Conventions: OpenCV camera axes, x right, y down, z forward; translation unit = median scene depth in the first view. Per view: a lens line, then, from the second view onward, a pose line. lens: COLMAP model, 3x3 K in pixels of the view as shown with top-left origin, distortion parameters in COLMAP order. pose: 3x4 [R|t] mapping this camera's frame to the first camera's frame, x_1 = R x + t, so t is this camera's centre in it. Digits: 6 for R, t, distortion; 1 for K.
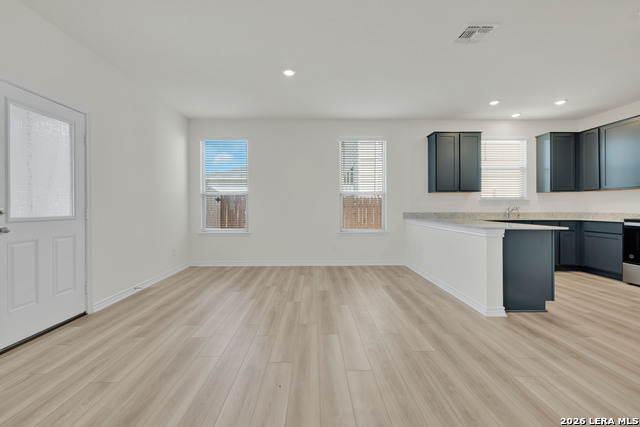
lens RADIAL K [[266.8, 0, 318.6], [0, 266.8, 209.3], [0, 0, 1]] dist [0.001591, 0.000368]
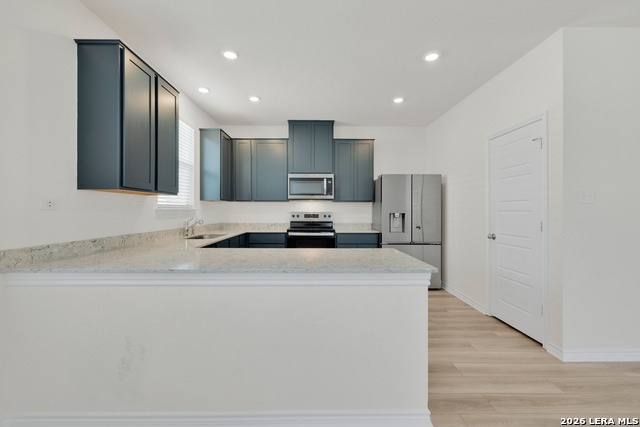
lens RADIAL K [[266.8, 0, 318.6], [0, 266.8, 209.3], [0, 0, 1]] dist [0.001591, 0.000368]
pose [[0.005832, 0.008165, 0.999950, 0.038355], [0.006912, 0.999942, -0.008205, -0.028467], [-0.999959, 0.006959, 0.005776, 0.693925]]
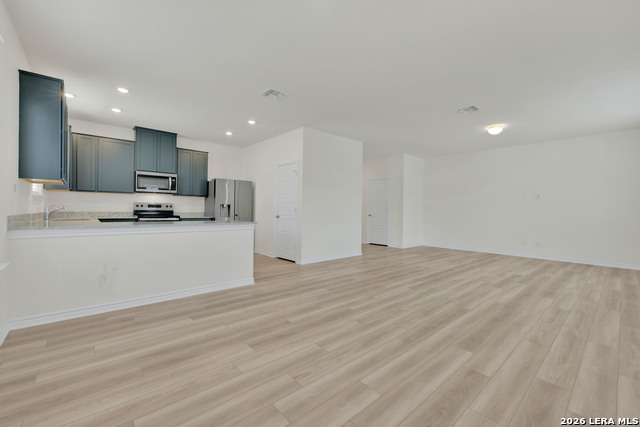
lens RADIAL K [[266.8, 0, 318.6], [0, 266.8, 209.3], [0, 0, 1]] dist [0.001591, 0.000368]
pose [[-0.647404, -0.003743, 0.762138, -0.392021], [-0.004233, 0.999990, 0.001316, -0.002405], [-0.762135, -0.002374, -0.647413, 0.943291]]
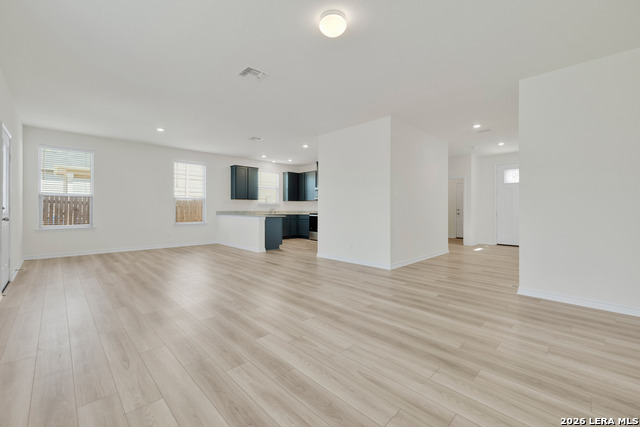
lens RADIAL K [[266.8, 0, 318.6], [0, 266.8, 209.3], [0, 0, 1]] dist [0.001591, 0.000368]
pose [[0.723723, 0.004144, 0.690078, -0.377008], [-0.001240, 0.999988, -0.004705, 0.008563], [-0.690090, 0.002550, 0.723719, -0.649882]]
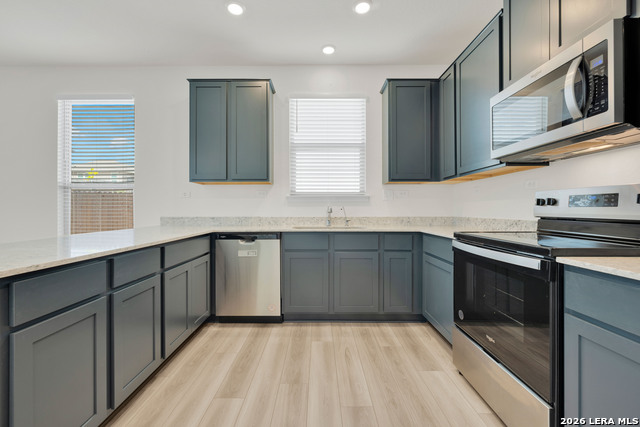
lens RADIAL K [[266.8, 0, 318.6], [0, 266.8, 209.3], [0, 0, 1]] dist [0.001591, 0.000368]
pose [[0.999852, 0.001559, -0.017135, 0.729147], [-0.001721, 0.999954, -0.009402, 0.000634], [0.017119, 0.009430, 0.999809, 0.419016]]
